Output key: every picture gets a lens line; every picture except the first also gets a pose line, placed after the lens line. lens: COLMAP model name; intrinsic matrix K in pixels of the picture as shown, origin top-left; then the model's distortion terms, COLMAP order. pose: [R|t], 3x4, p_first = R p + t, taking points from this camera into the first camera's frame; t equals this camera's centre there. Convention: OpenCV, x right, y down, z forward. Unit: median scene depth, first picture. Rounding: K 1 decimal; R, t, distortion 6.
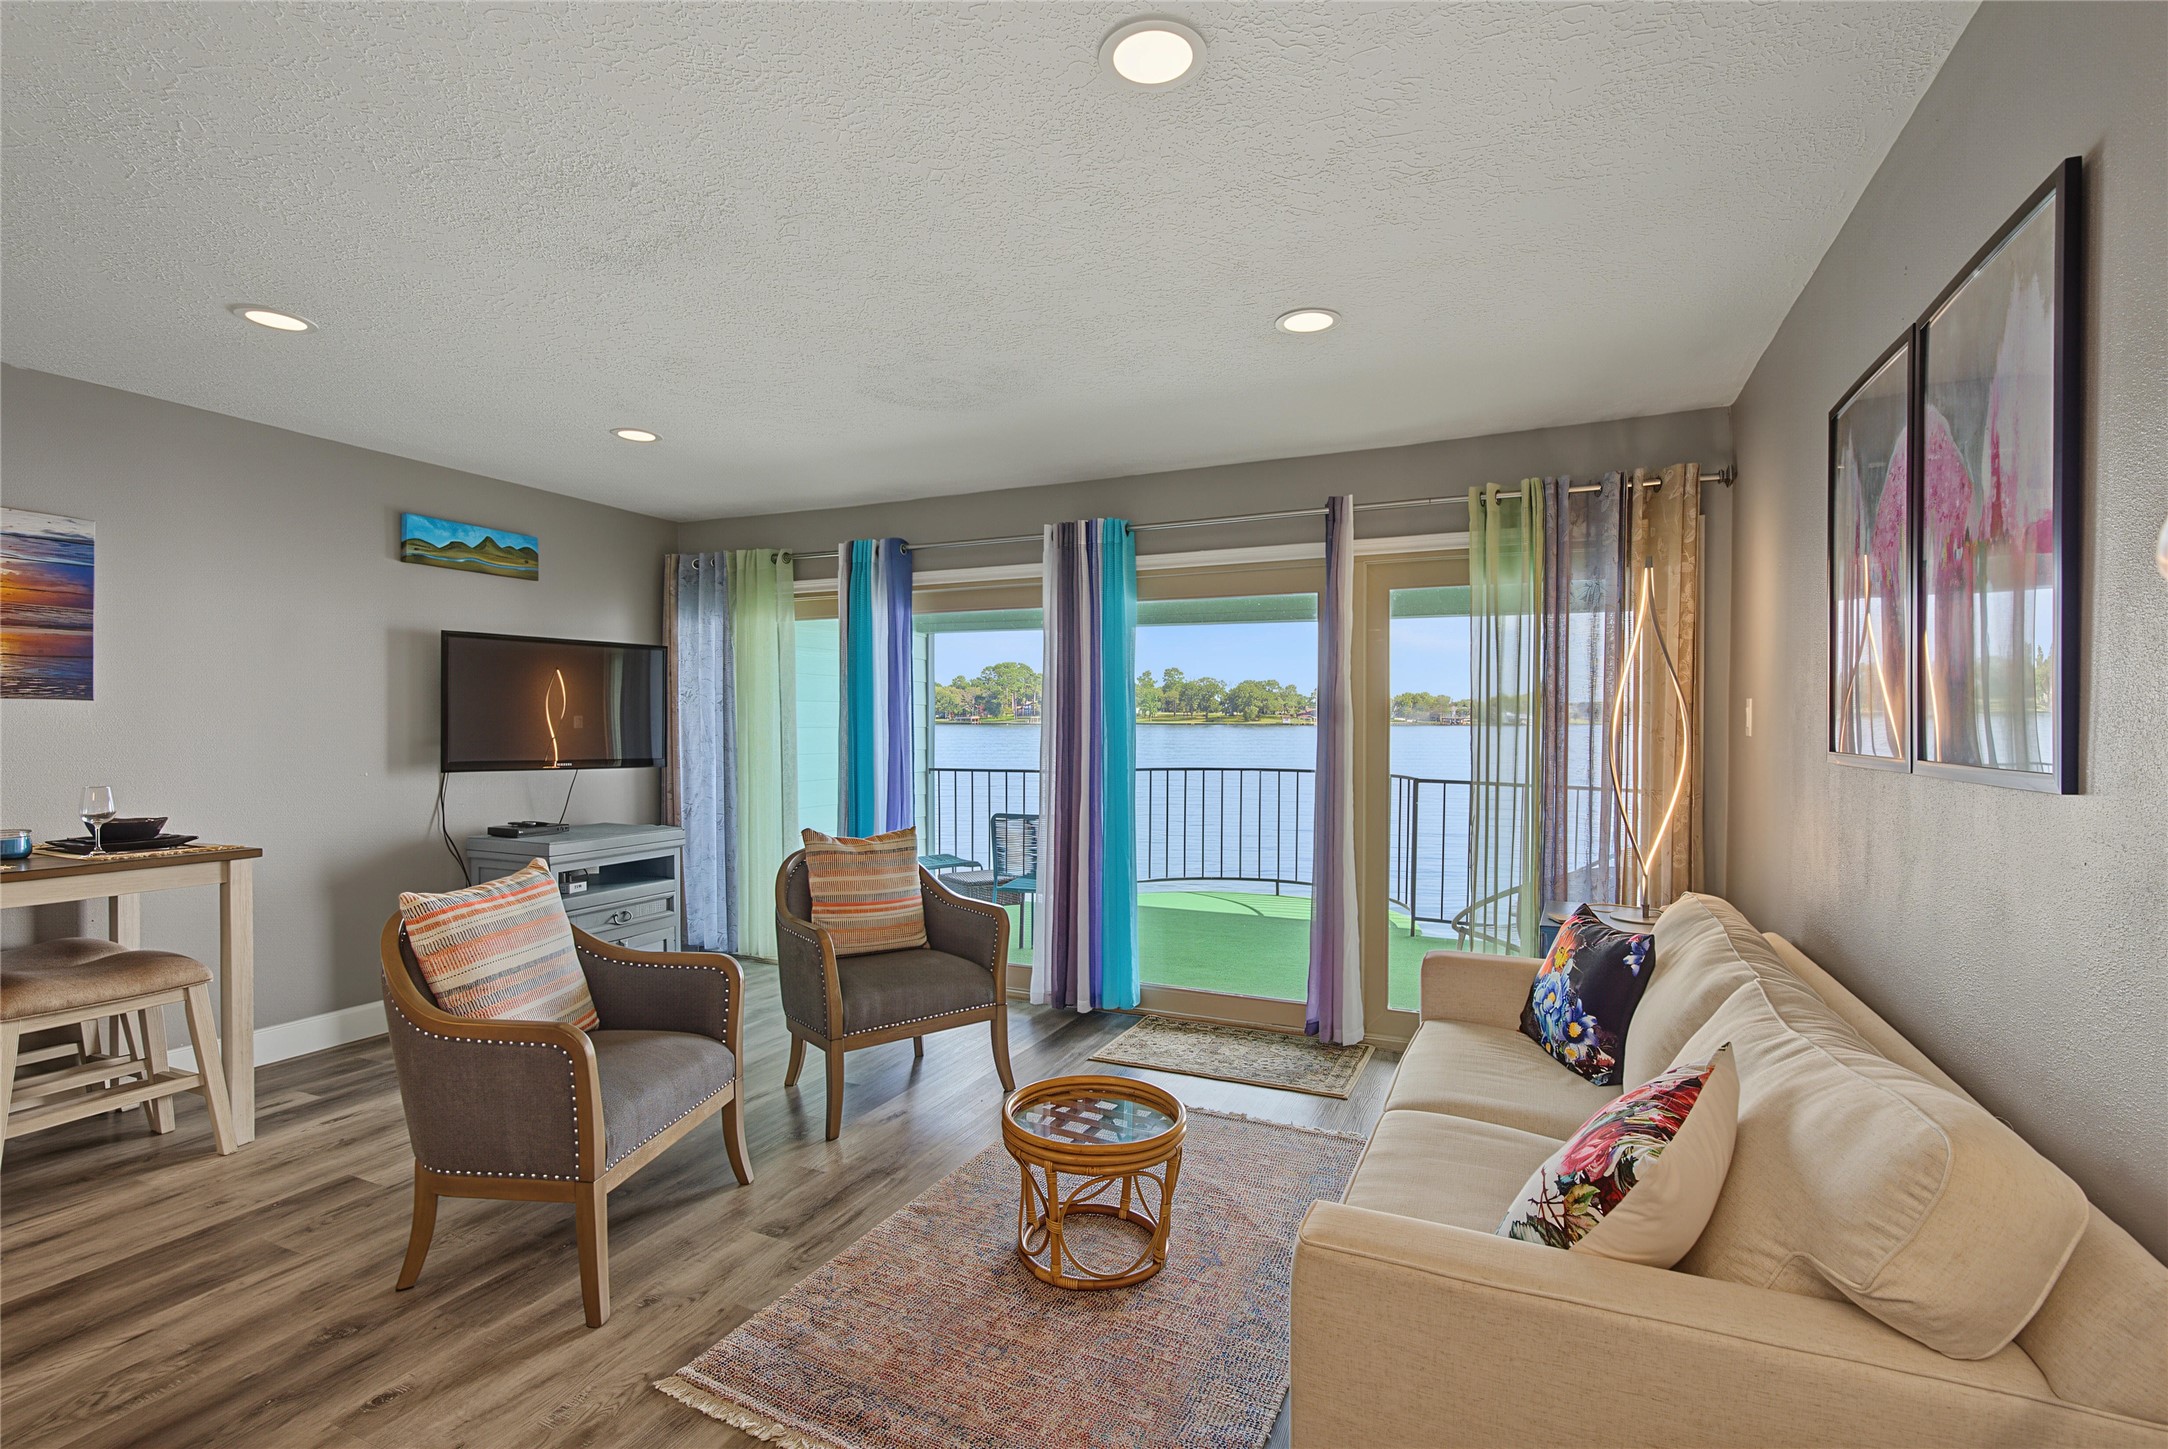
lens RADIAL K [[984.3, 0, 1084.0], [0, 984.3, 724.5], [0, 0, 1]] dist [-0.002048, 0.000913]
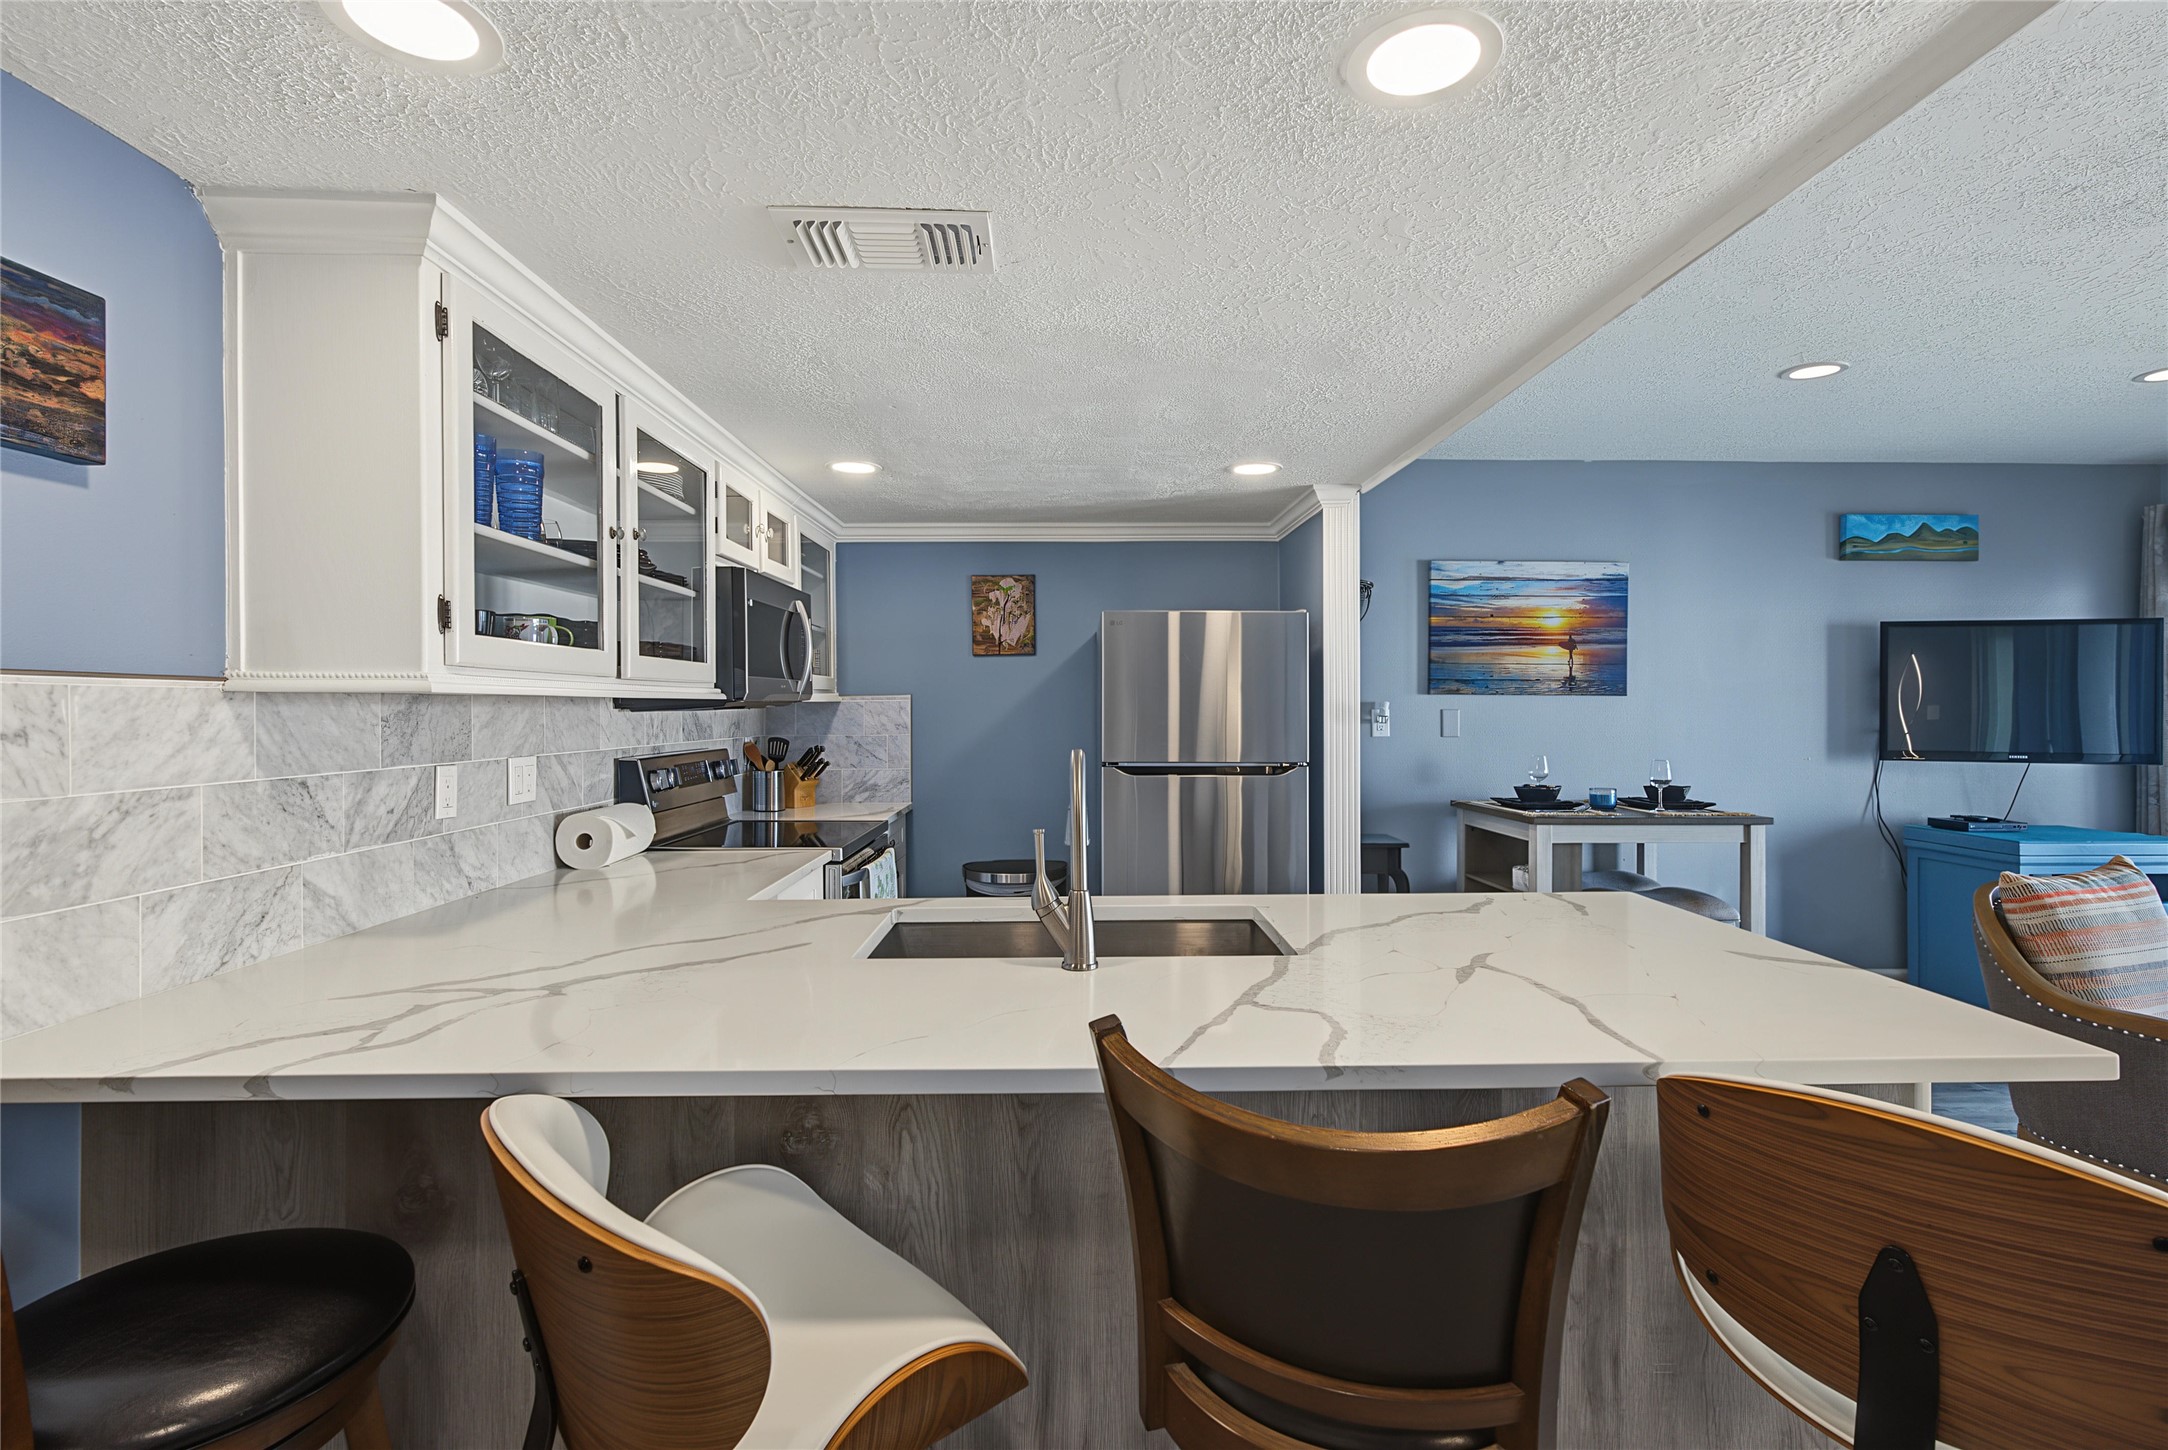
lens RADIAL K [[988.2, 0, 1097.7], [0, 988.2, 711.4], [0, 0, 1]] dist [-0.003848, 0.000361]
pose [[0.438184, -0.002025, -0.898883, -0.094357], [-0.000062, 0.999997, -0.002283, -0.000011], [0.898885, 0.001056, 0.438183, -0.202804]]
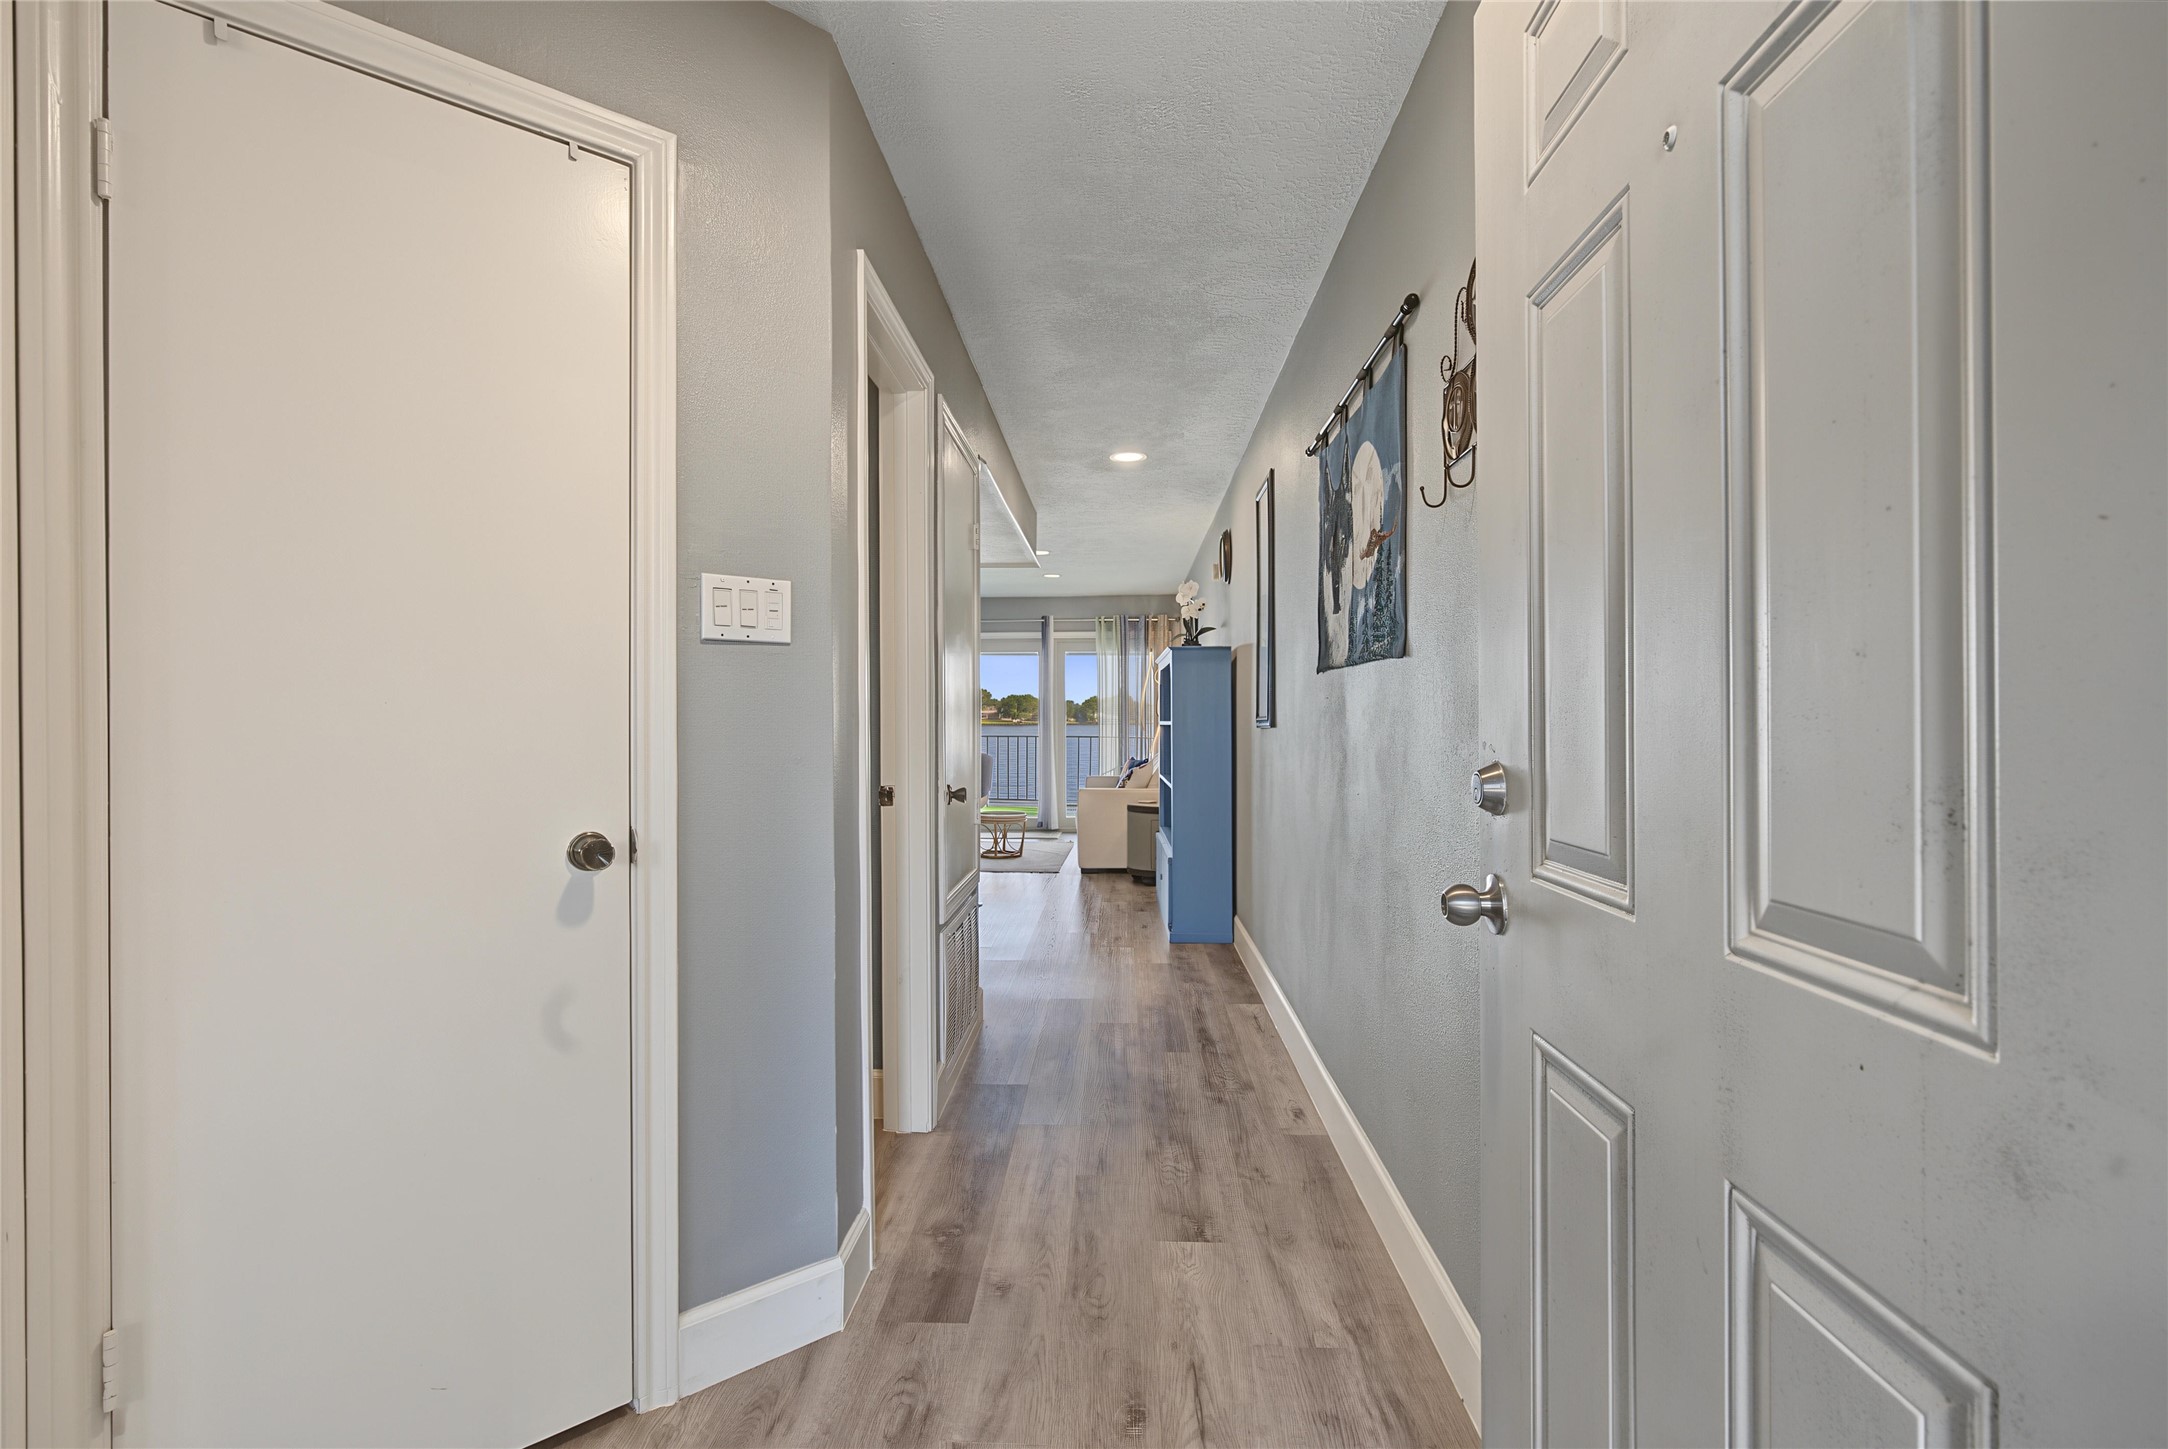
lens RADIAL K [[979.3, 0, 1092.0], [0, 979.3, 716.2], [0, 0, 1]] dist [-0.002796, 0.000852]
pose [[0.920774, -0.008055, 0.390013, -0.636264], [0.011957, 0.999900, -0.007578, 0.051497], [-0.389913, 0.011641, 0.920778, -1.399750]]
